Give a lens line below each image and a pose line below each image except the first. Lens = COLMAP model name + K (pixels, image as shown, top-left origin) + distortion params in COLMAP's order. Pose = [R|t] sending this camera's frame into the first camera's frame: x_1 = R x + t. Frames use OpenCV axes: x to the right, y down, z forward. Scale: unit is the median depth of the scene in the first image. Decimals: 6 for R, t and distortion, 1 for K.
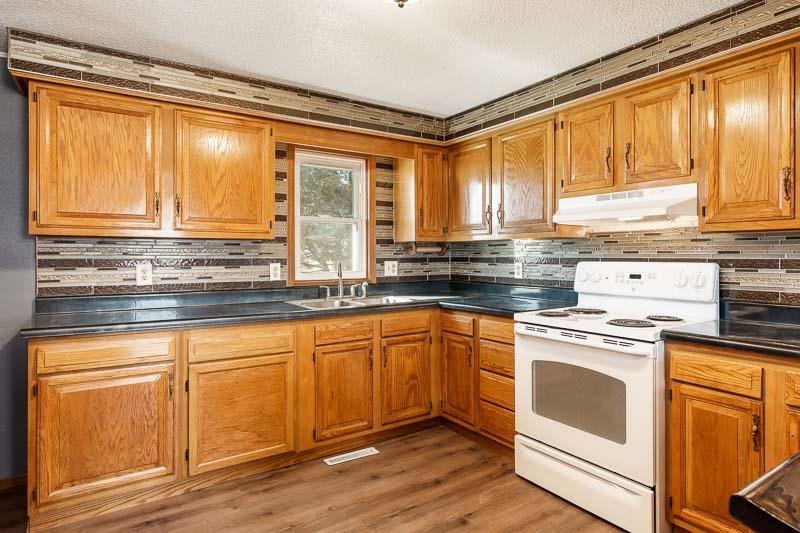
lens RADIAL K [[459.4, 0, 395.6], [0, 459.4, 258.3], [0, 0, 1]] dist [-0.005680, 0.003672]
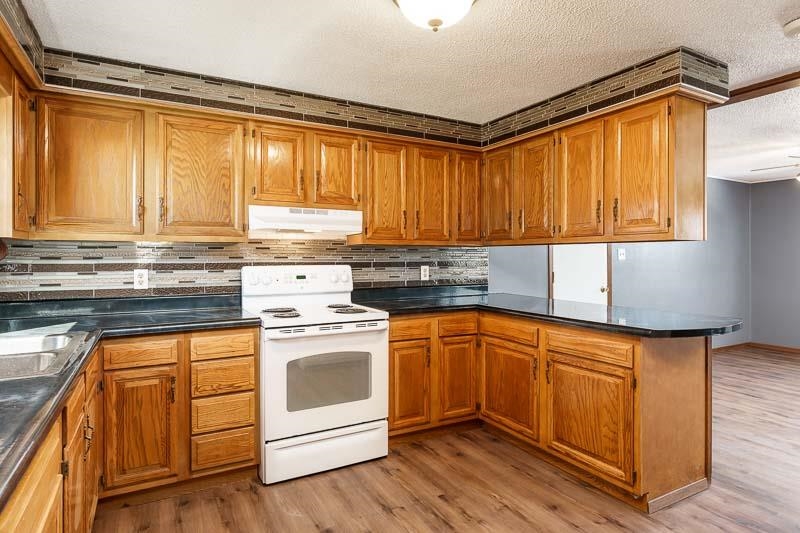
lens RADIAL K [[459.4, 0, 397.7], [0, 459.4, 262.7], [0, 0, 1]] dist [-0.005680, 0.003672]
pose [[0.072575, -0.007416, 0.997335, -0.703225], [0.010240, 0.999925, 0.006690, -0.005242], [-0.997310, 0.009727, 0.072645, 0.664595]]
